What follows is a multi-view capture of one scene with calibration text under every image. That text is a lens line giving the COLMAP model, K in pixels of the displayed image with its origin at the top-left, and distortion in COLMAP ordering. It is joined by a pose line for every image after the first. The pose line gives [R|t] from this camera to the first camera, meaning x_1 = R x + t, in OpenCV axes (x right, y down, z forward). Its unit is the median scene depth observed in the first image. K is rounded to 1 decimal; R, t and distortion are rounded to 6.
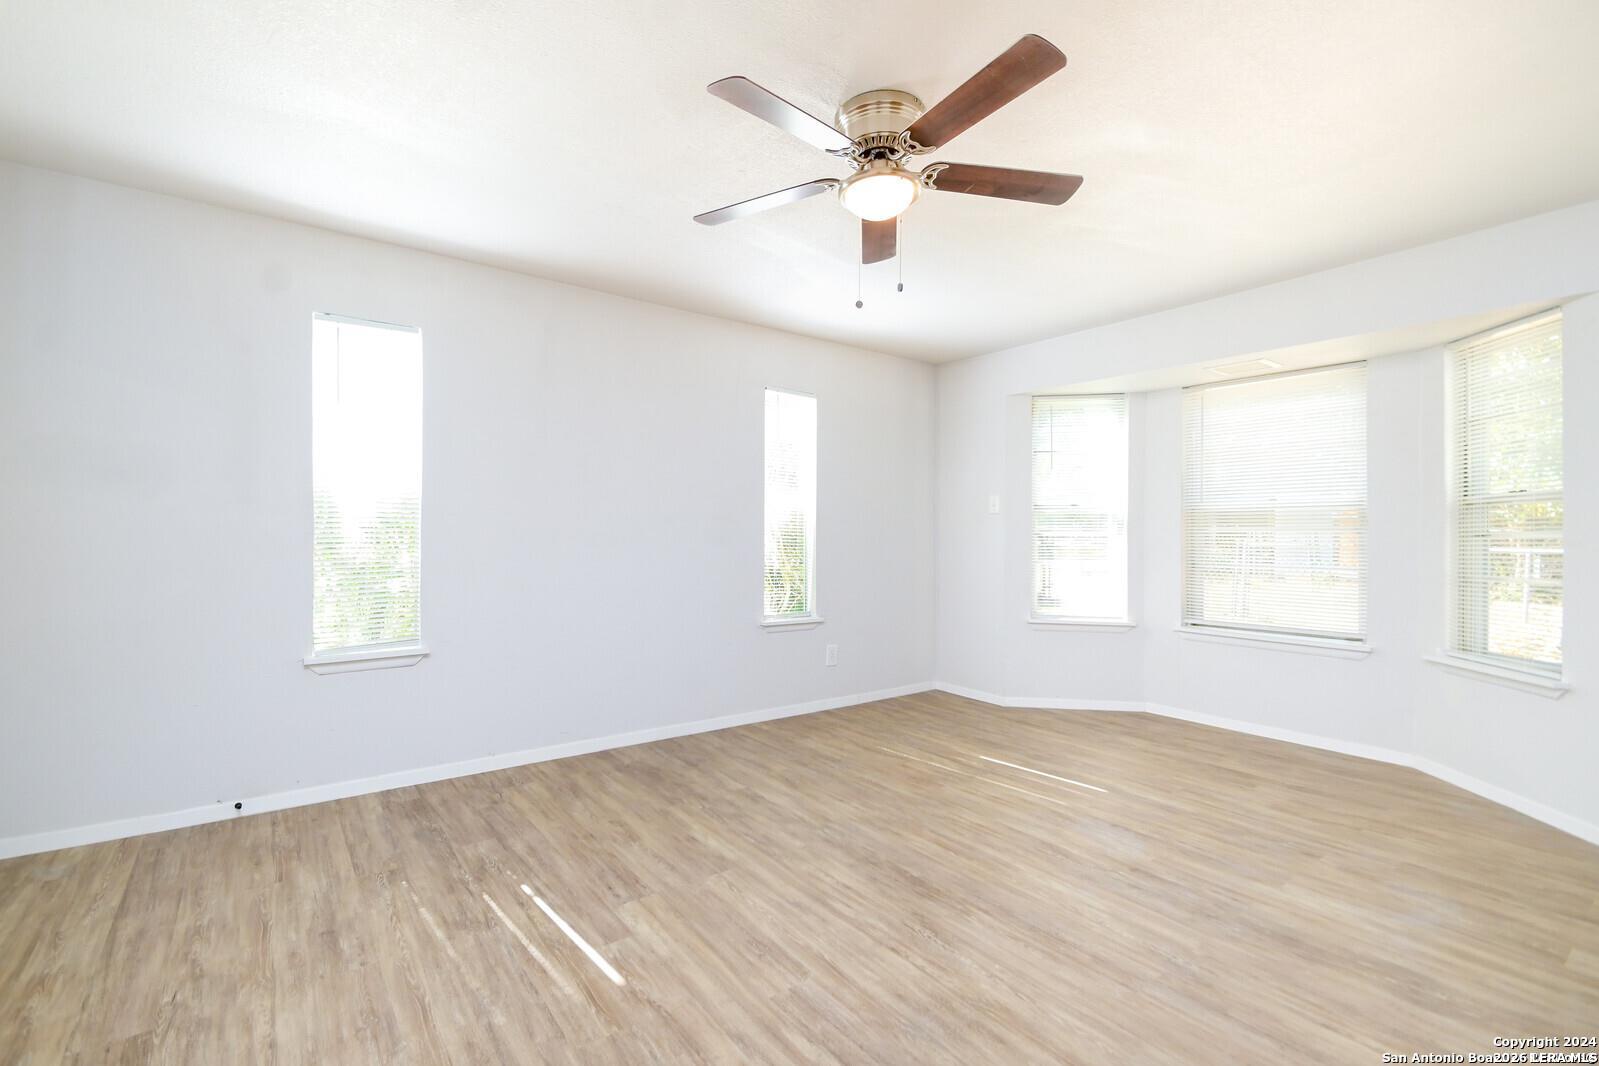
lens RADIAL K [[704.0, 0, 770.7], [0, 704.0, 538.9], [0, 0, 1]] dist [0.025052, -0.017213]
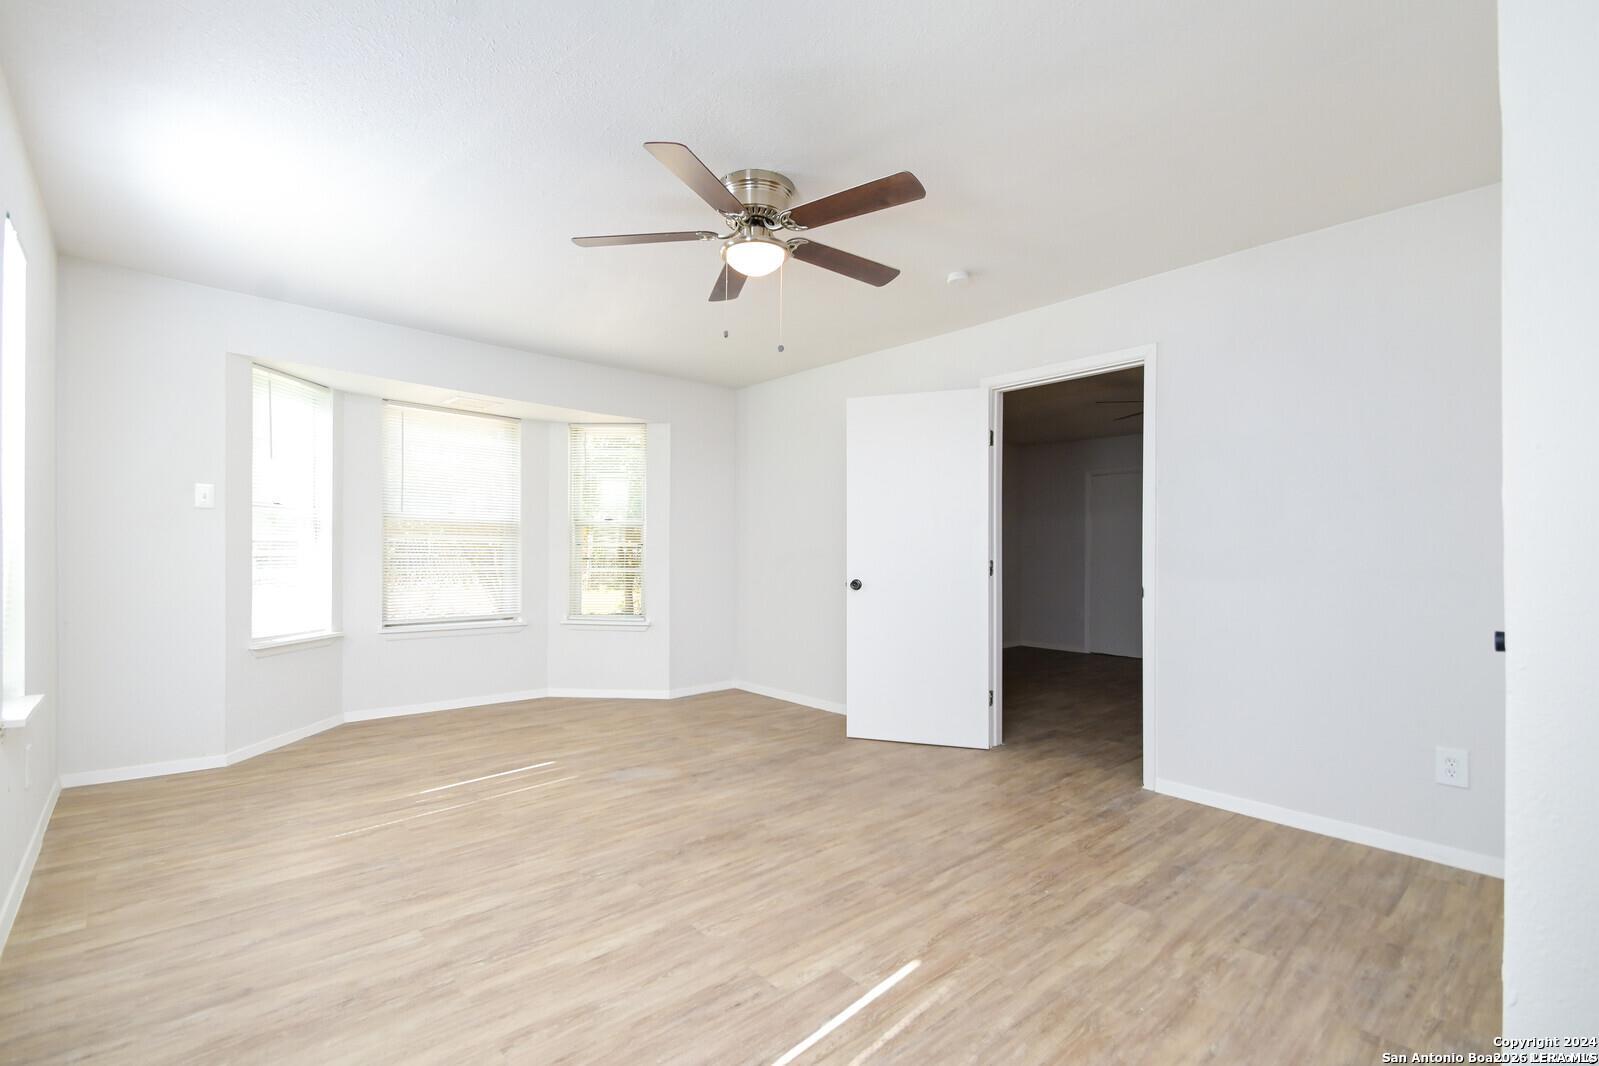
lens RADIAL K [[698.8, 0, 742.8], [0, 698.8, 549.0], [0, 0, 1]] dist [0.020090, -0.017374]
pose [[-0.065393, -0.002146, 0.997857, -0.789534], [-0.007100, 0.999973, 0.001686, -0.007016], [-0.997834, -0.006975, -0.065406, 0.831884]]
